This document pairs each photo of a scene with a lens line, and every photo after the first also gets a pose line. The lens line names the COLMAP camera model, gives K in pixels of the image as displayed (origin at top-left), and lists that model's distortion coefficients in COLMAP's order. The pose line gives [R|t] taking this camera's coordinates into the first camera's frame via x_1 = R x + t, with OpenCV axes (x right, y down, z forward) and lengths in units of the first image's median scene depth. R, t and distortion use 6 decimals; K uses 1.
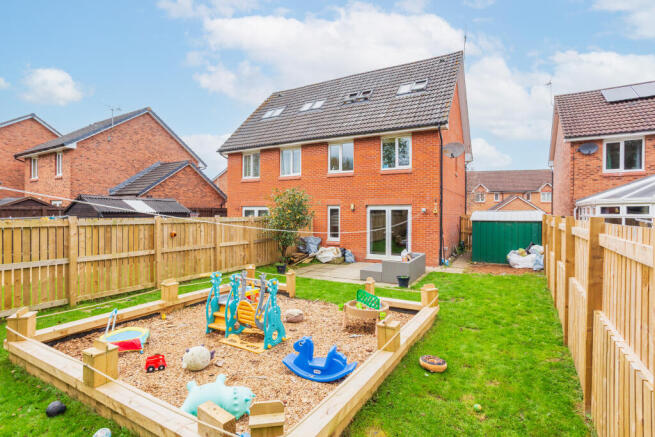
lens RADIAL K [[317.9, 0, 323.9], [0, 317.9, 216.0], [0, 0, 1]] dist [-0.049957, 0.029450]
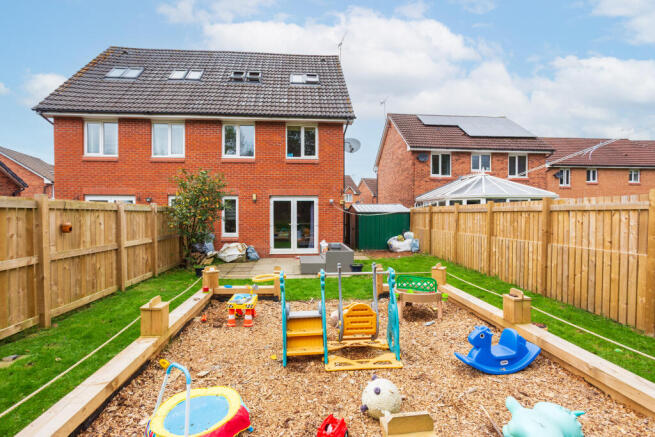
lens RADIAL K [[317.9, 0, 323.9], [0, 317.9, 216.0], [0, 0, 1]] dist [-0.049957, 0.029450]
pose [[0.825770, -0.008603, 0.563941, -0.257000], [0.008835, 0.999958, 0.002318, 0.024176], [-0.563937, 0.003068, 0.825812, 0.160965]]
